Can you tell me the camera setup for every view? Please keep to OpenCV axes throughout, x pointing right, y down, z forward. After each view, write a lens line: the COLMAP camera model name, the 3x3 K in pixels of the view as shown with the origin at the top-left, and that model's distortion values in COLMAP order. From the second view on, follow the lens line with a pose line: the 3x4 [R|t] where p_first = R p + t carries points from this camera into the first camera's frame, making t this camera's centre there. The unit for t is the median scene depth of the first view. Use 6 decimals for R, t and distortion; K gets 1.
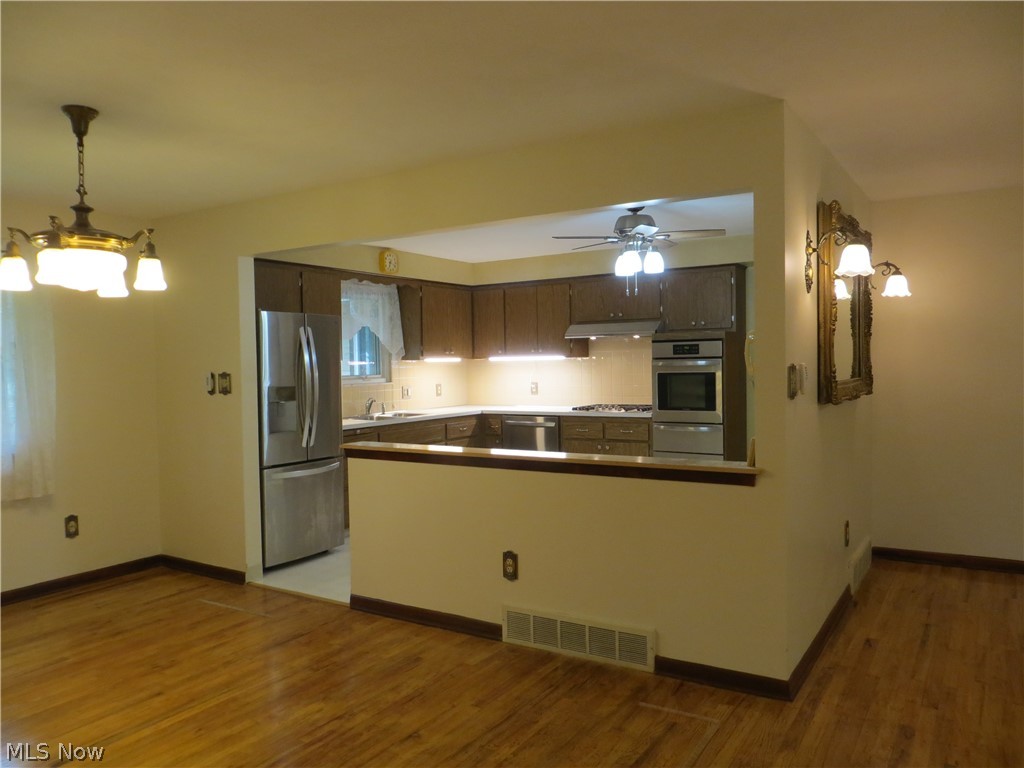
lens RADIAL K [[775.1, 0, 514.1], [0, 775.1, 388.1], [0, 0, 1]] dist [0.036936, 0.004017]
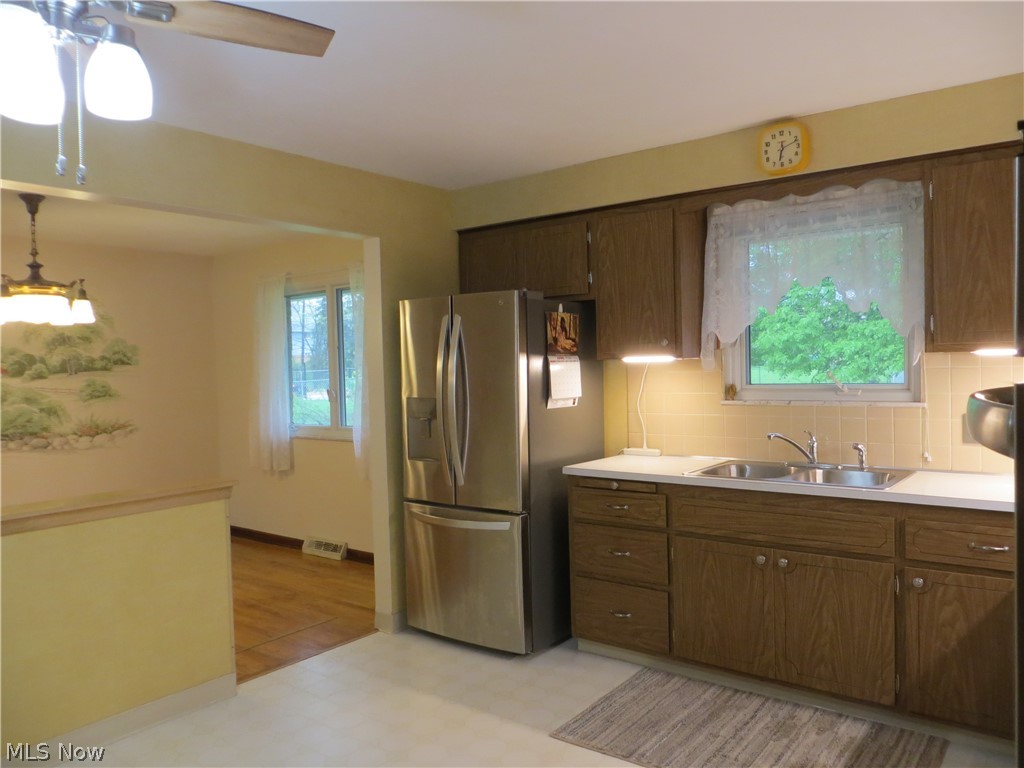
lens RADIAL K [[775.1, 0, 514.1], [0, 775.1, 388.1], [0, 0, 1]] dist [0.036936, 0.004017]
pose [[-0.120968, 0.050690, -0.991361, 0.495124], [-0.009174, 0.998596, 0.052179, -0.059031], [0.992614, 0.015406, -0.120333, 1.342821]]
